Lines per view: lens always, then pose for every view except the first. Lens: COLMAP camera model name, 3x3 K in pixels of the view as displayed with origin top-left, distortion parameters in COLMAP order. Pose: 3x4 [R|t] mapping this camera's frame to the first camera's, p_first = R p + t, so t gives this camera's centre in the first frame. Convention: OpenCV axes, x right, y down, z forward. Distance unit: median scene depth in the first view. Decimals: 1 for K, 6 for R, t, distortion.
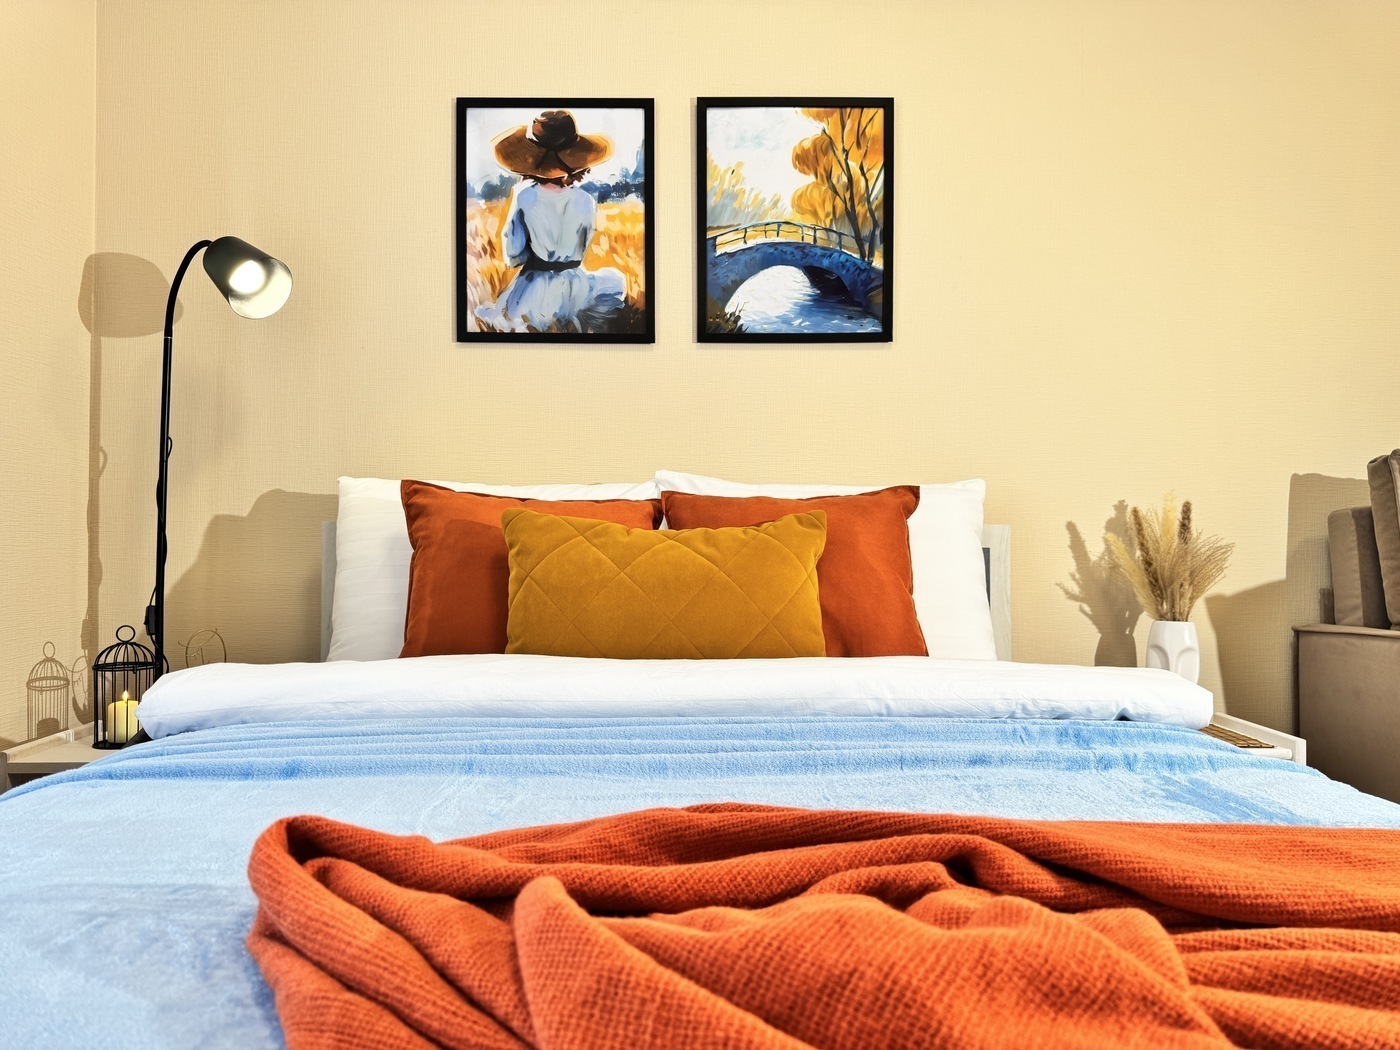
lens RADIAL K [[996.3, 0, 700.2], [0, 996.3, 531.2], [0, 0, 1]] dist [0.079148, -0.100300]
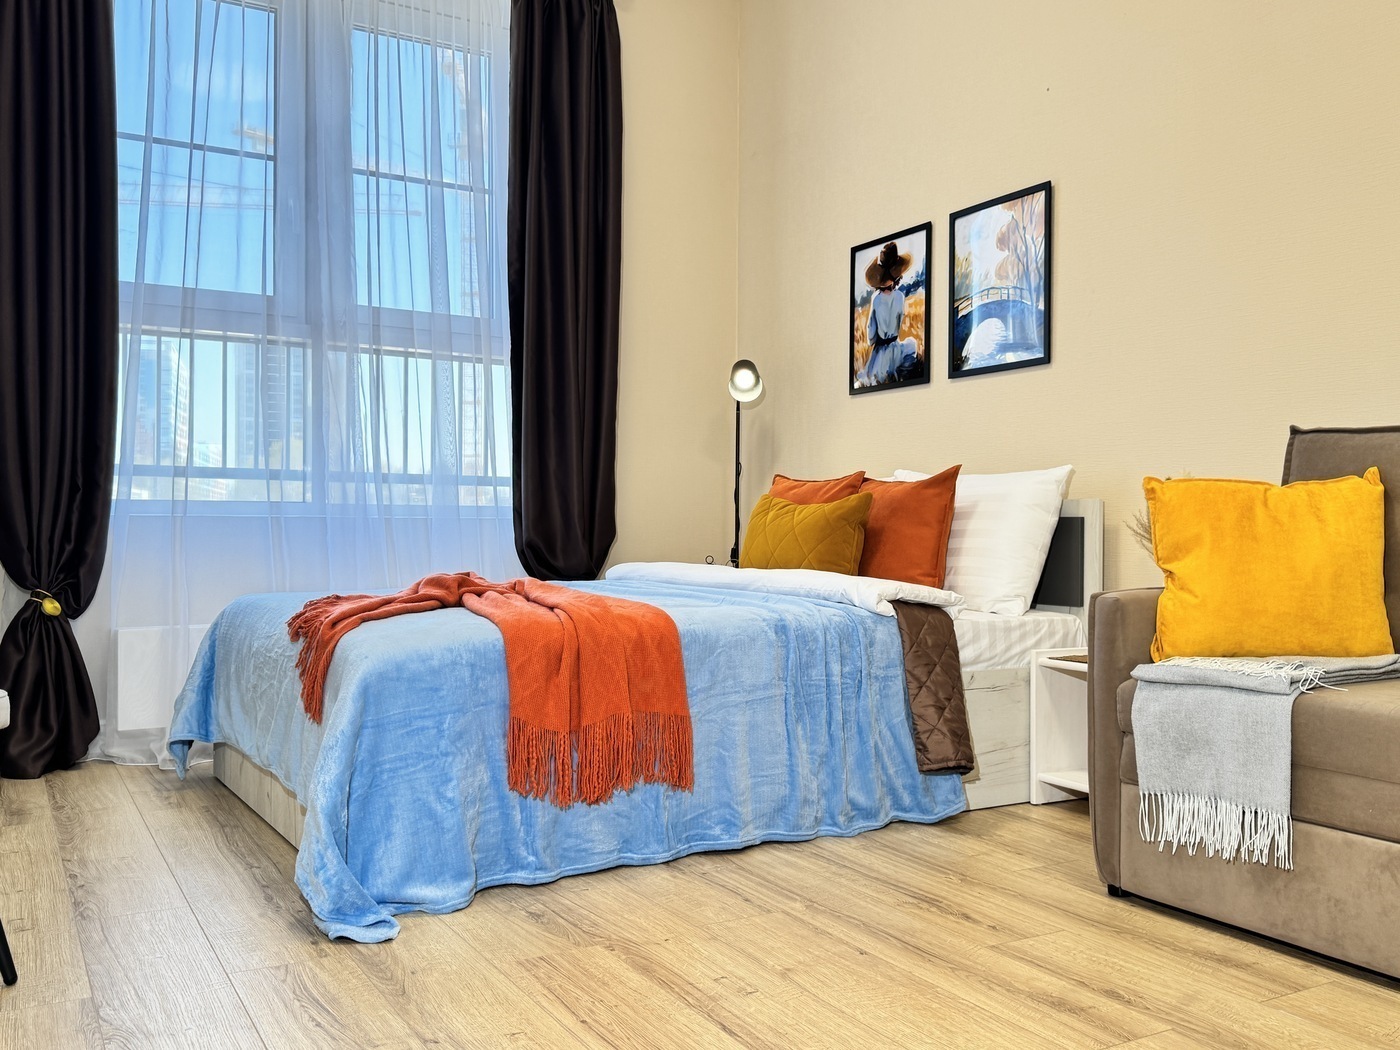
lens RADIAL K [[1220.0, 0, 698.1], [0, 1220.0, 544.0], [0, 0, 1]] dist [0.069706, -0.038356]
pose [[0.490622, 0.012515, -0.871282, 1.398066], [0.002894, 0.999868, 0.015992, 0.024055], [0.871367, -0.010367, 0.490521, -0.213532]]
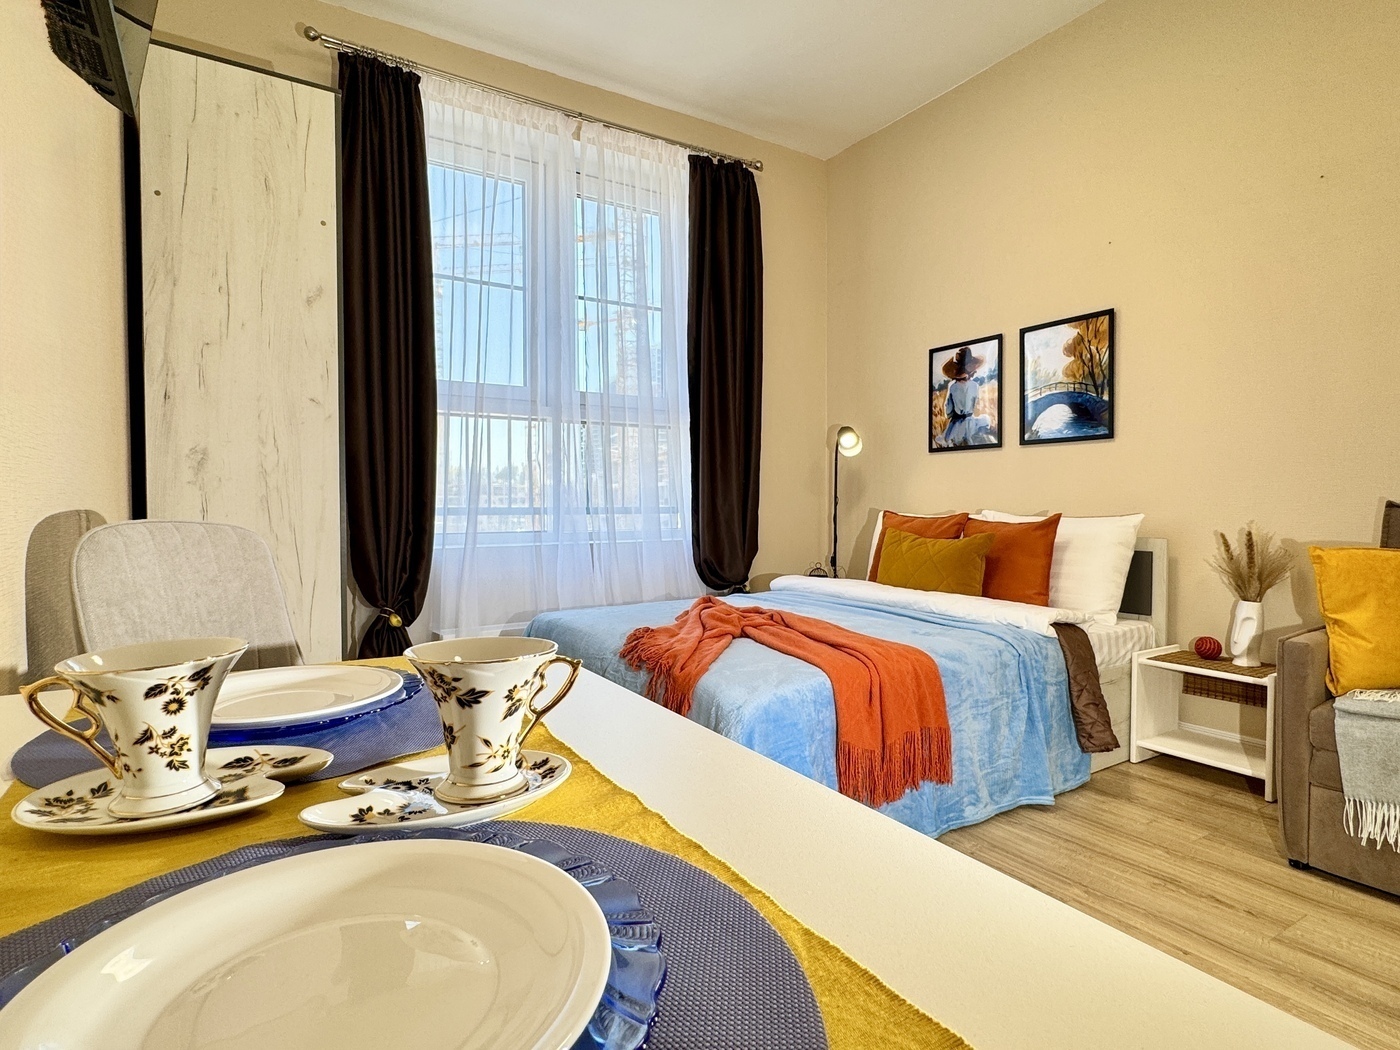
lens RADIAL K [[763.6, 0, 693.8], [0, 763.6, 518.8], [0, 0, 1]] dist [-0.000341, 0.004370]
pose [[0.521616, 0.015318, -0.853043, 1.005681], [0.011430, 0.999624, 0.024940, -0.084189], [0.853104, -0.022759, 0.521245, -0.415502]]
